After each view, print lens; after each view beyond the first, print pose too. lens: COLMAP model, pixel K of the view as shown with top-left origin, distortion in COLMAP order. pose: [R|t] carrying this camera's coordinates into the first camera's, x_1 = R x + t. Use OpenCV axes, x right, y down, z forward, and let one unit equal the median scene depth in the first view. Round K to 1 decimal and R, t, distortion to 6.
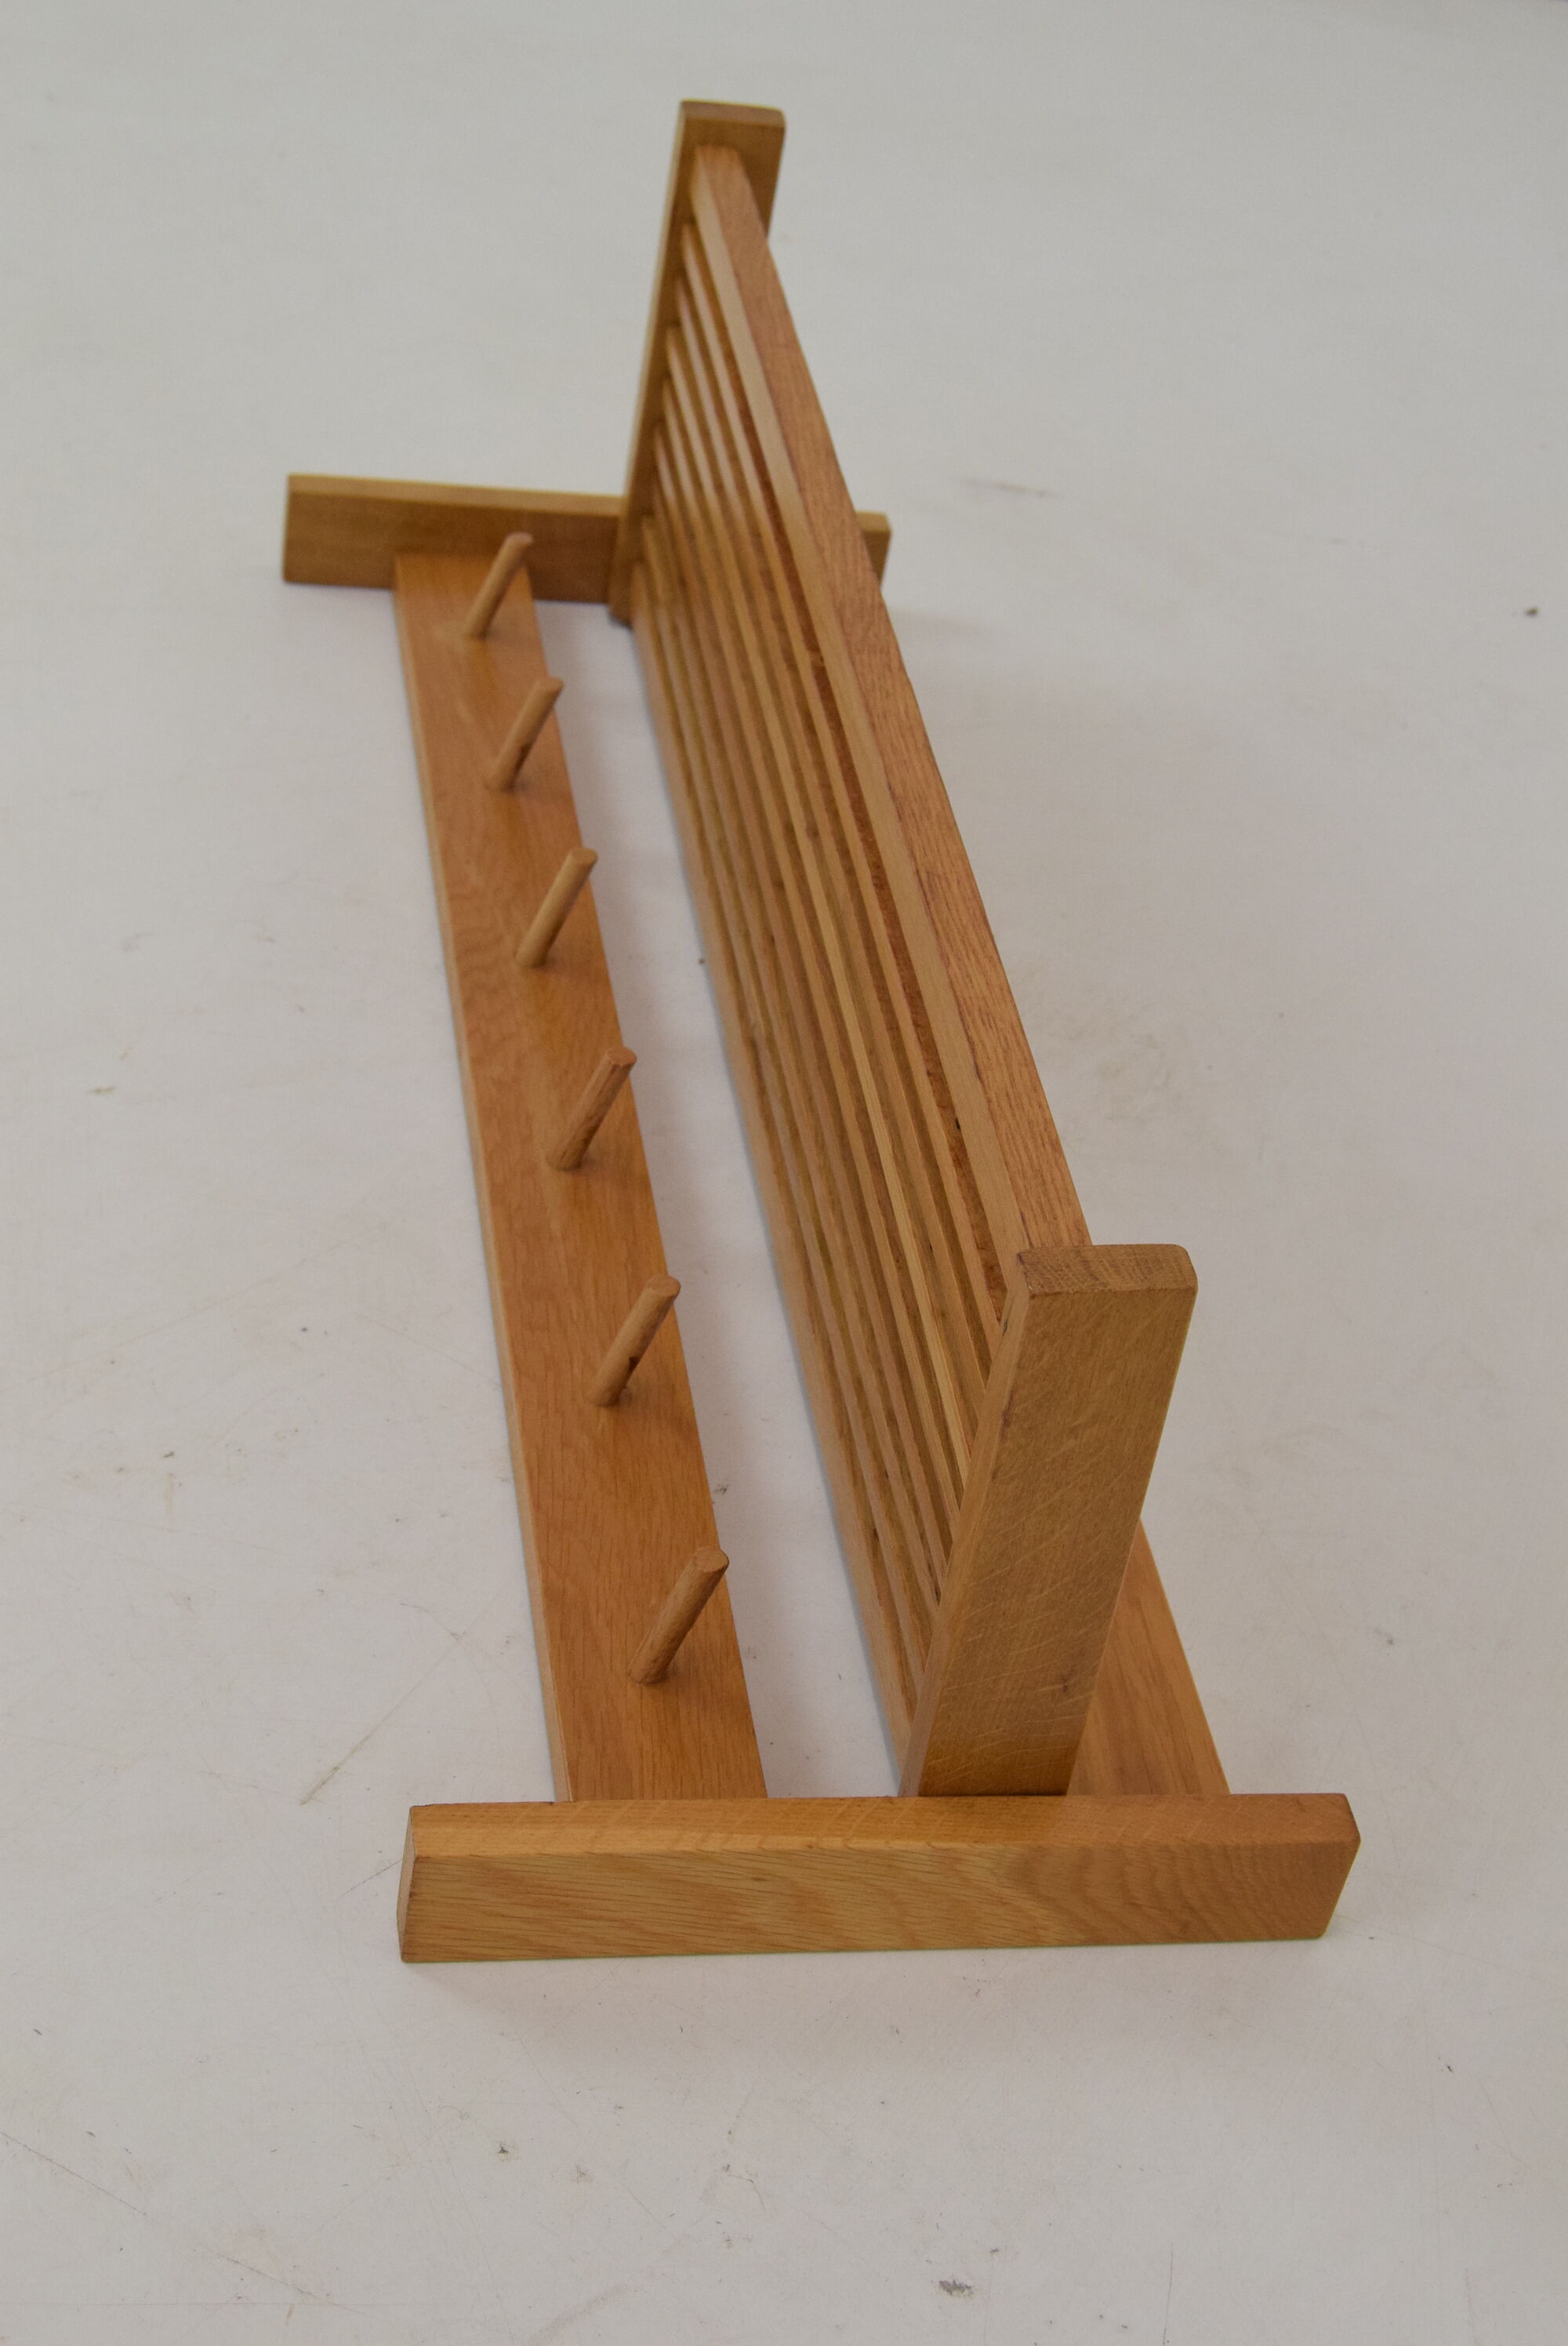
lens RADIAL K [[3375.6, 0, 753.3], [0, 3375.6, 1142.9], [0, 0, 1]] dist [-0.044600, -0.040886]
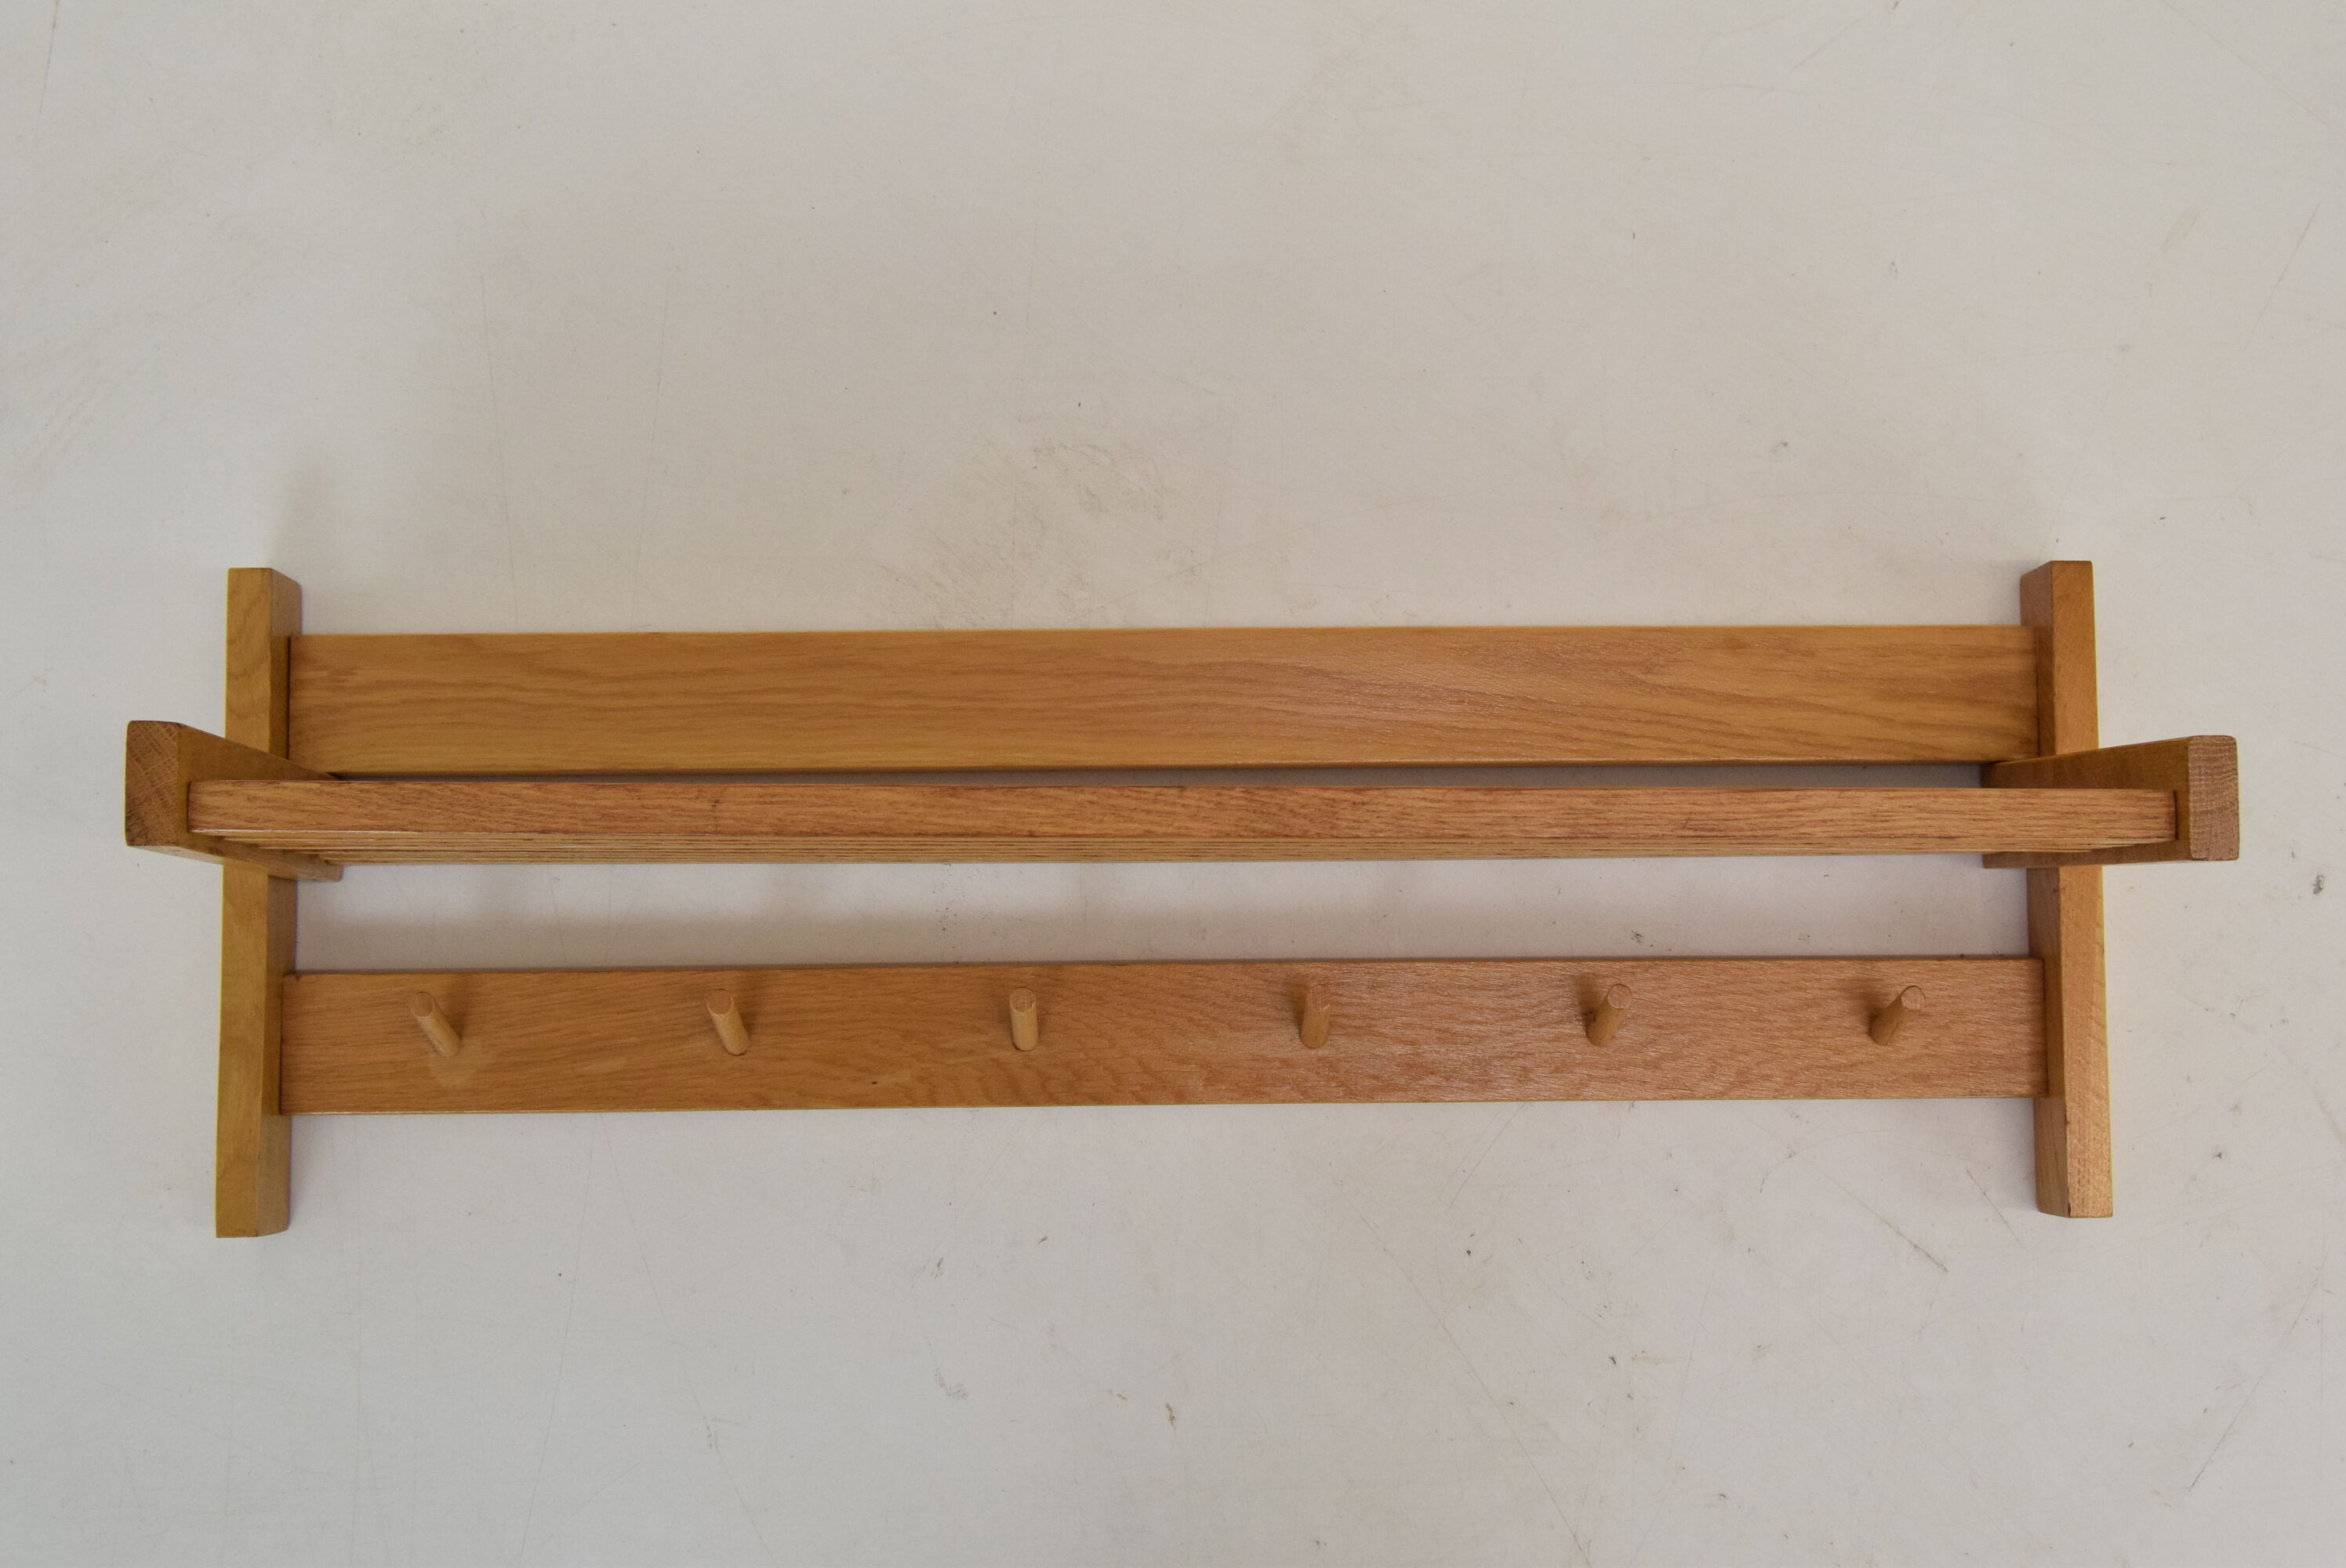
lens RADIAL K [[2969.7, 0, 1173.0], [0, 2969.7, 784.0], [0, 0, 1]] dist [-0.043581, -0.032518]
pose [[0.143474, -0.987470, -0.065720, 0.111162], [0.617755, 0.037480, 0.785477, -1.025200], [-0.773171, -0.153294, 0.615392, 0.498748]]
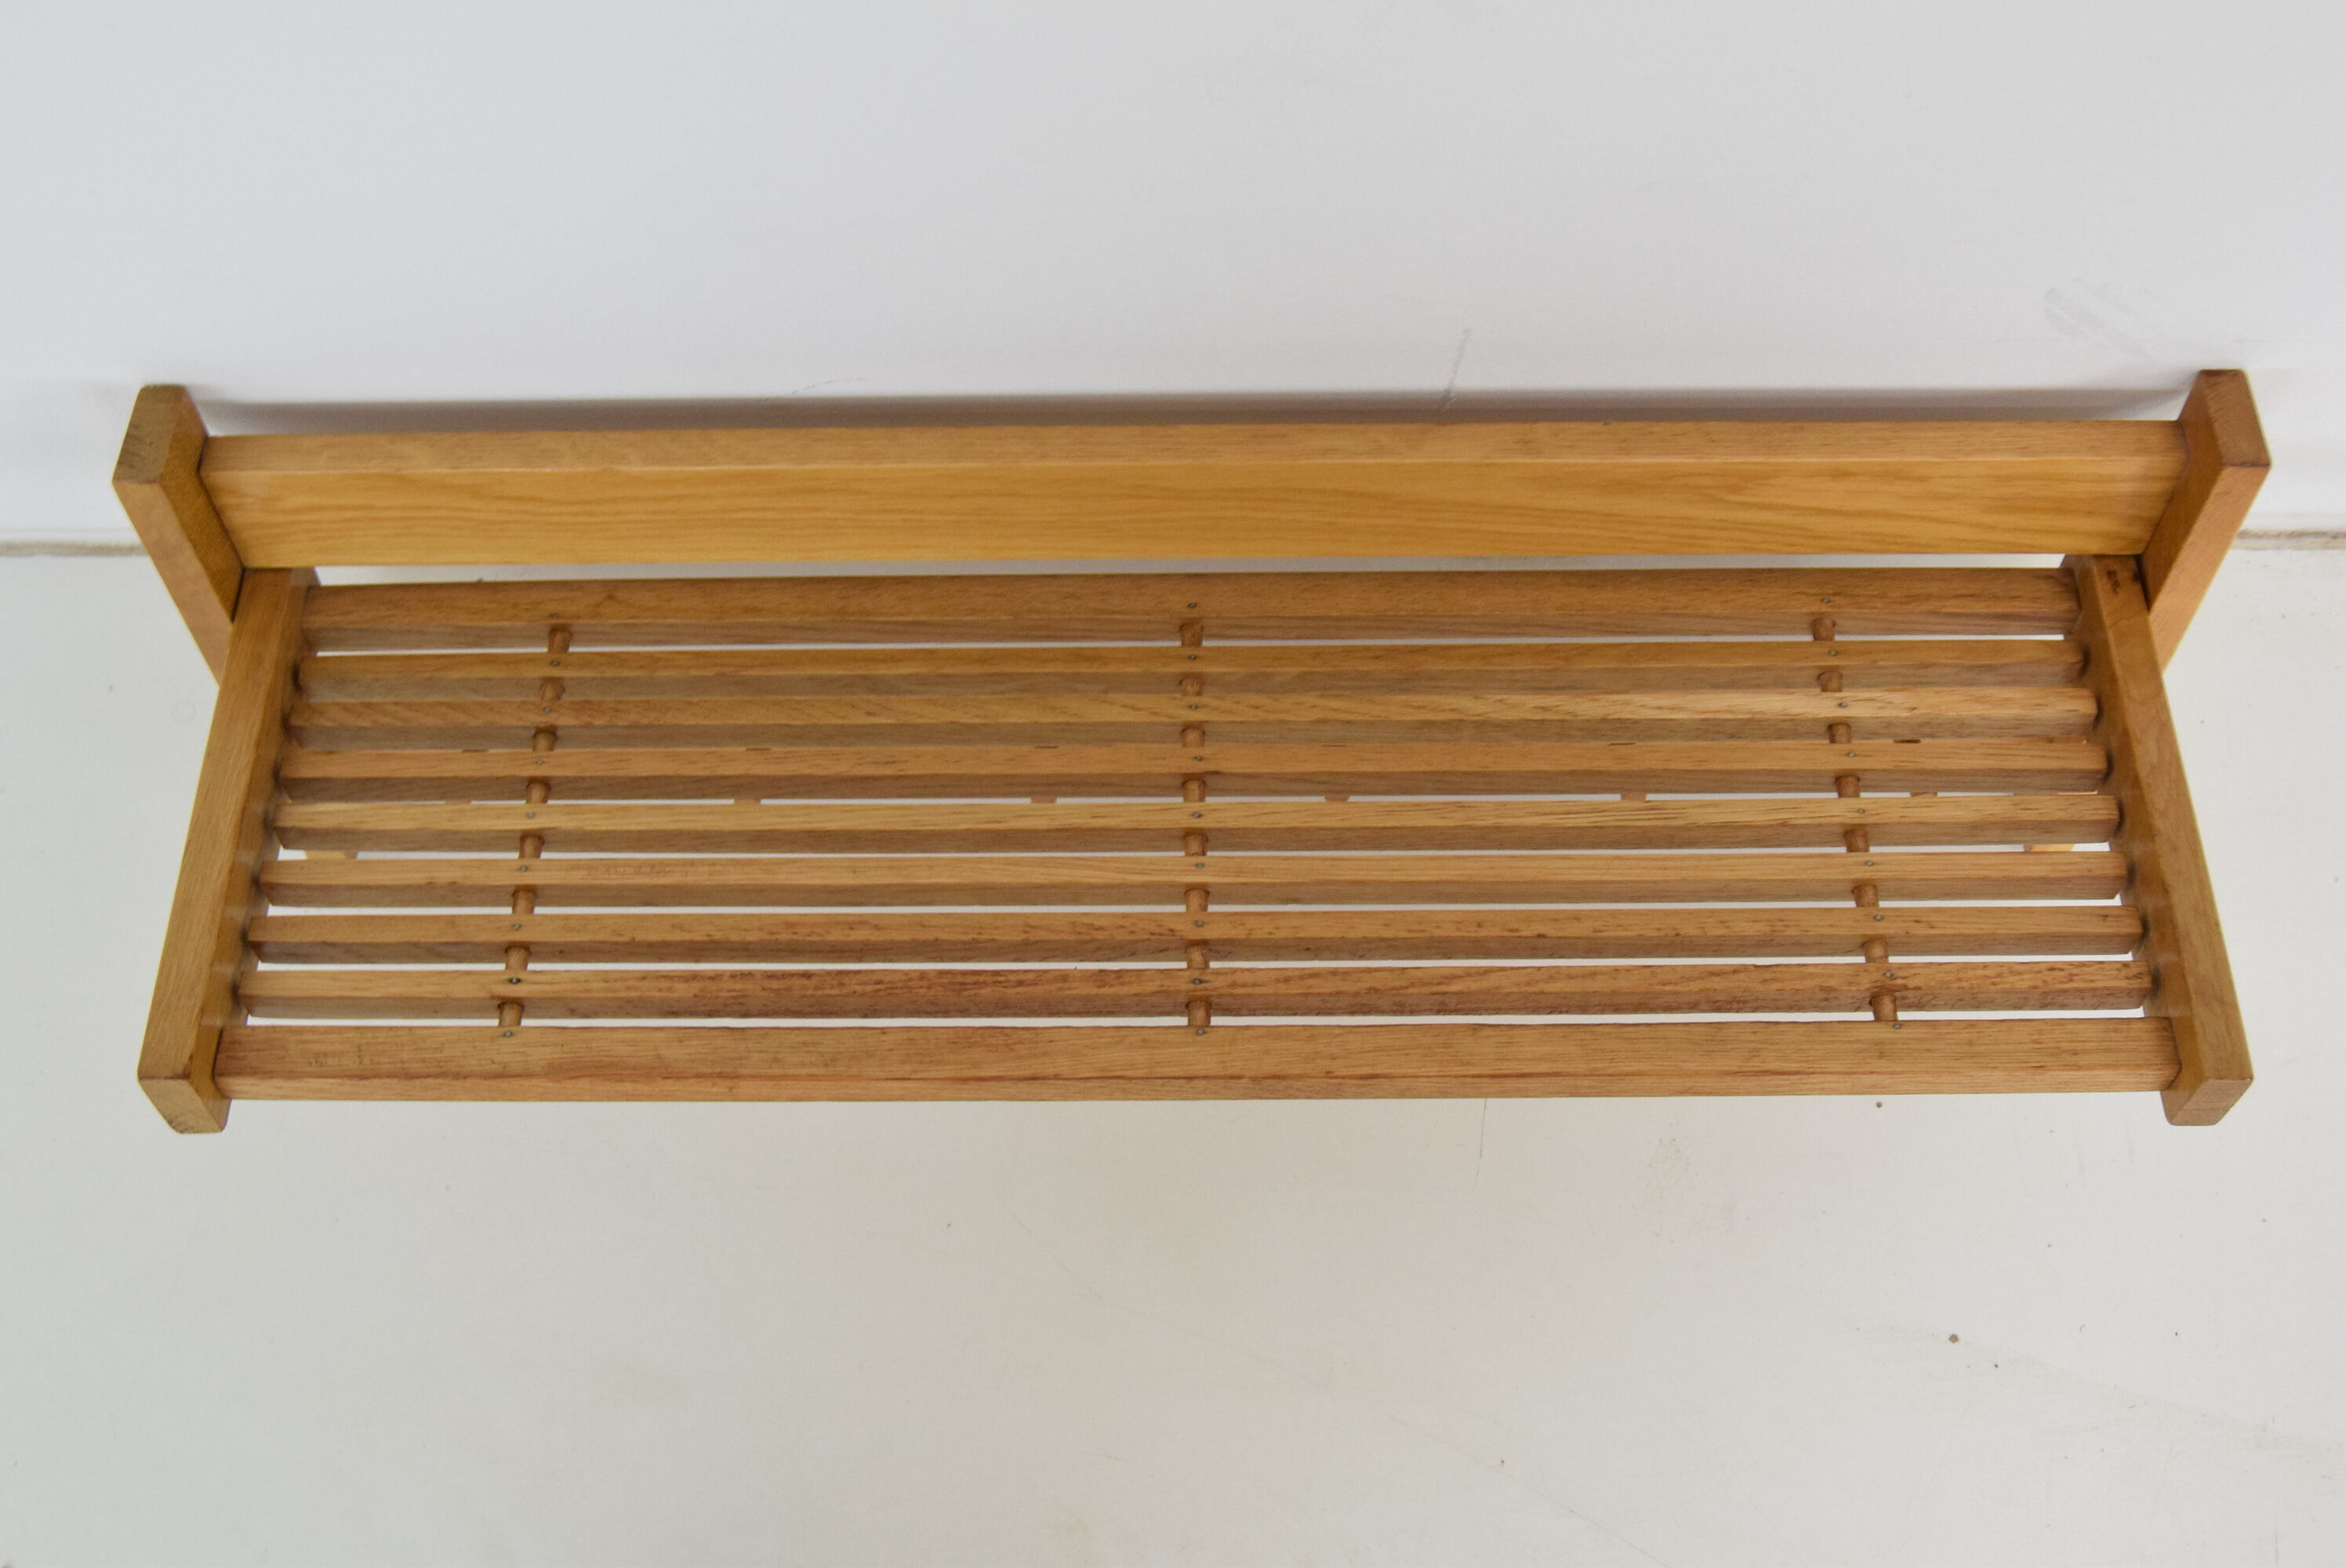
lens RADIAL K [[2676.3, 0, 1173.0], [0, 2676.3, 784.0], [0, 0, 1]] dist [-0.063404, 0.028937]
pose [[0.135096, -0.415956, -0.899294, 0.942499], [0.634754, -0.660581, 0.400898, -0.512770], [-0.760813, -0.624990, 0.174788, 1.049811]]
